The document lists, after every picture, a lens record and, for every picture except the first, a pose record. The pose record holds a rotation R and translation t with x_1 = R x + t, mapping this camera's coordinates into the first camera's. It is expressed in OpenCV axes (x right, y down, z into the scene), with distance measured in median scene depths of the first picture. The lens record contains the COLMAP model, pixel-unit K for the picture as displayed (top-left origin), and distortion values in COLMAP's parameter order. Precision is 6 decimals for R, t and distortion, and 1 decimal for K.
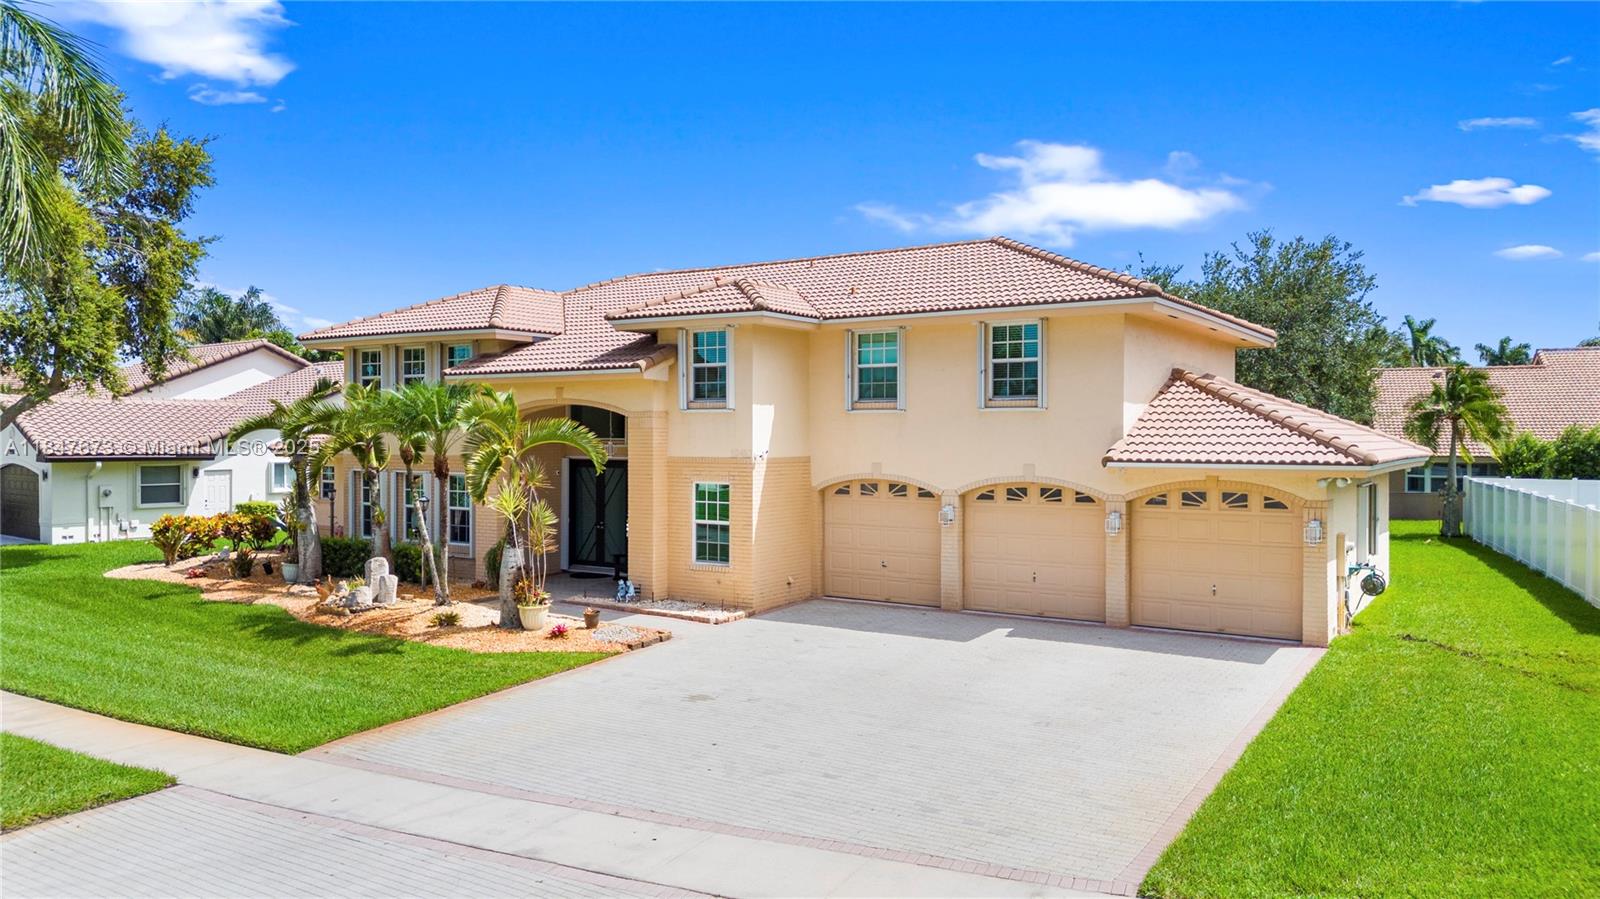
lens RADIAL K [[1164.5, 0, 800.0], [0, 1164.5, 449.5], [0, 0, 1]] dist [0.013923, -0.003558]
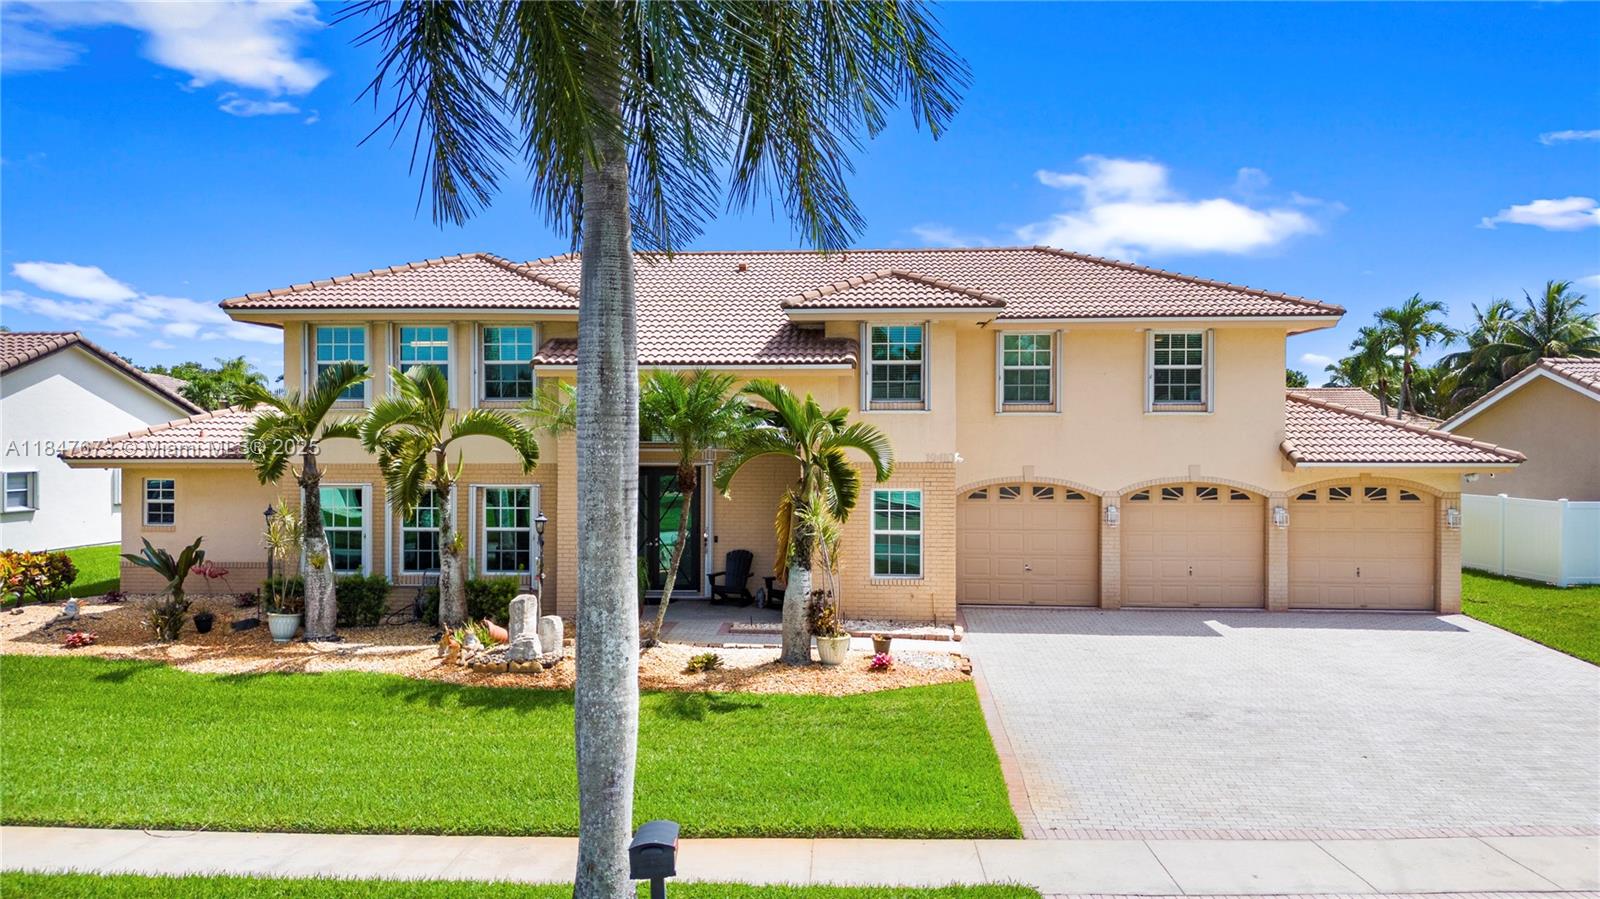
lens RADIAL K [[1164.5, 0, 800.0], [0, 1164.5, 449.5], [0, 0, 1]] dist [0.013923, -0.003558]
pose [[0.874815, -0.008144, 0.484389, -0.617814], [0.006515, 0.999966, 0.005047, -0.009129], [-0.484413, -0.001259, 0.874838, 0.235438]]
